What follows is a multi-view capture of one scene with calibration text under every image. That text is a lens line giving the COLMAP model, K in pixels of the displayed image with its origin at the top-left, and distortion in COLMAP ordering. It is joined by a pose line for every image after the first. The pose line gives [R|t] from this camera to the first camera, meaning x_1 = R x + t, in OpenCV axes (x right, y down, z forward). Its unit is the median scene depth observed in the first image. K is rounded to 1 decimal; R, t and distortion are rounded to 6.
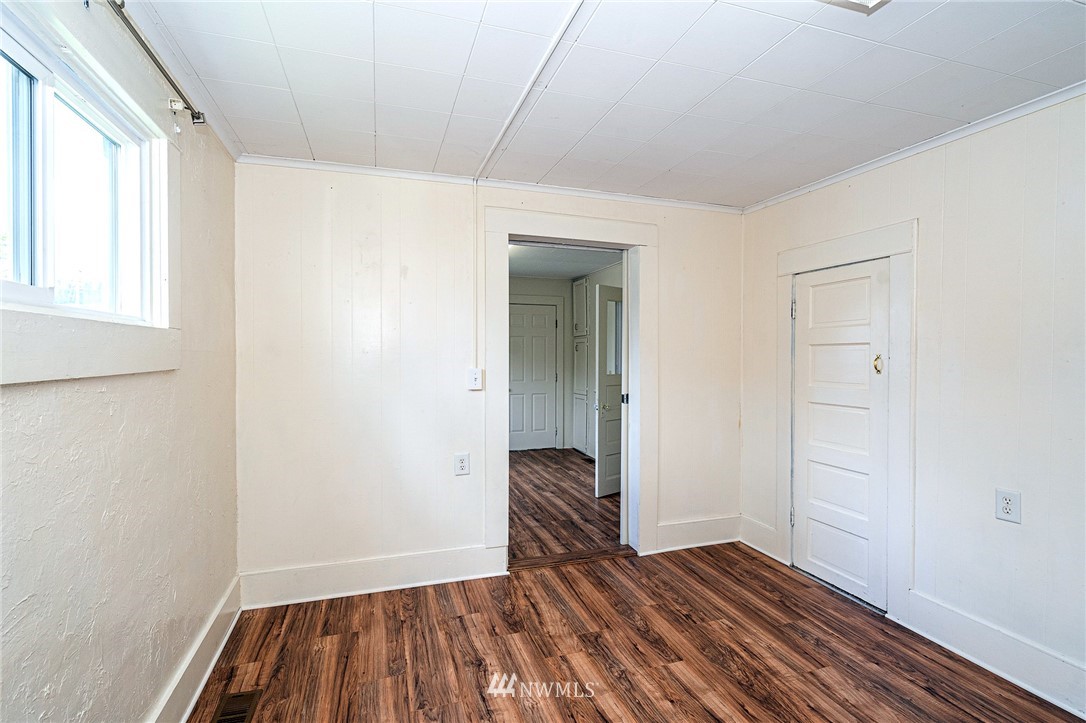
lens RADIAL K [[514.6, 0, 539.2], [0, 514.6, 362.7], [0, 0, 1]] dist [-0.001865, -0.000208]
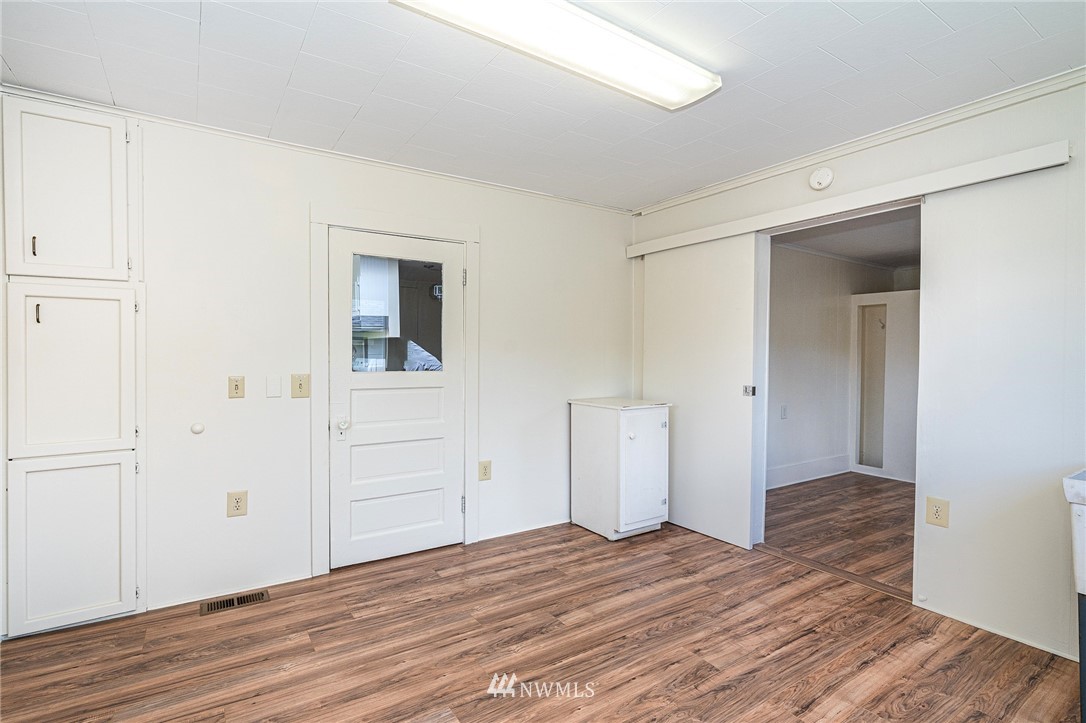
lens RADIAL K [[514.6, 0, 539.2], [0, 514.6, 362.7], [0, 0, 1]] dist [-0.001865, -0.000208]
pose [[-0.262461, -0.022570, 0.964679, -0.680060], [0.004212, 0.999690, 0.024536, 0.001896], [-0.964933, 0.010503, -0.262285, 1.786448]]
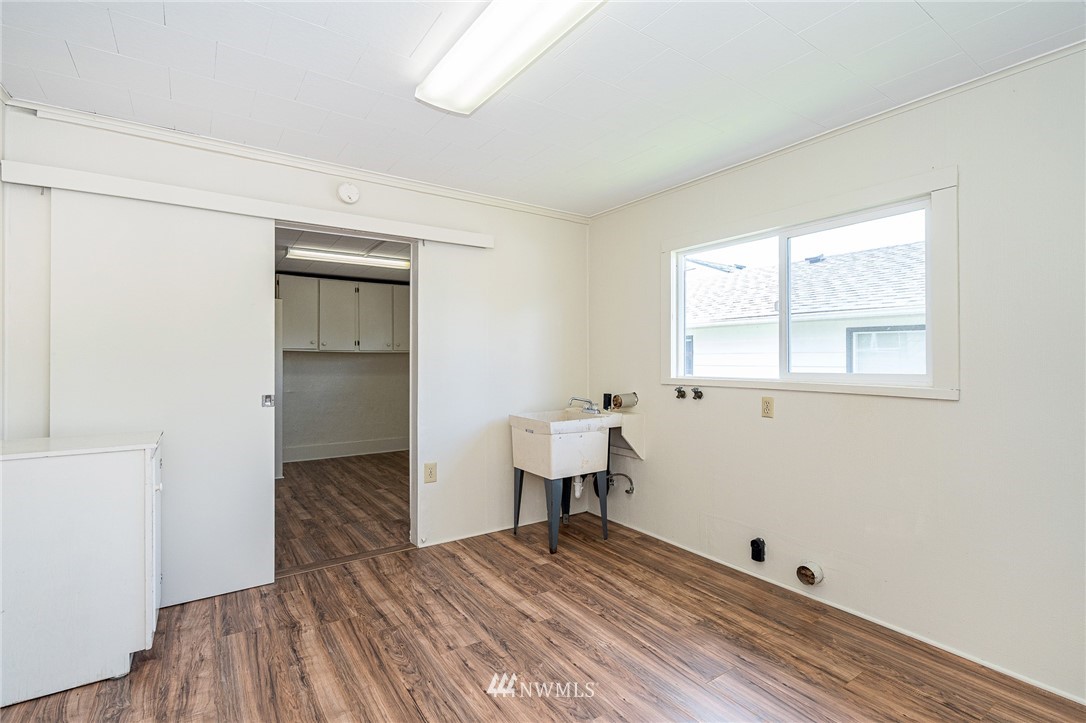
lens RADIAL K [[514.6, 0, 539.2], [0, 514.6, 362.7], [0, 0, 1]] dist [-0.001865, -0.000208]
pose [[-0.961537, -0.003042, -0.274660, -0.021304], [-0.007119, 0.999879, 0.013847, -0.007352], [0.274584, 0.015270, -0.961442, 2.121479]]
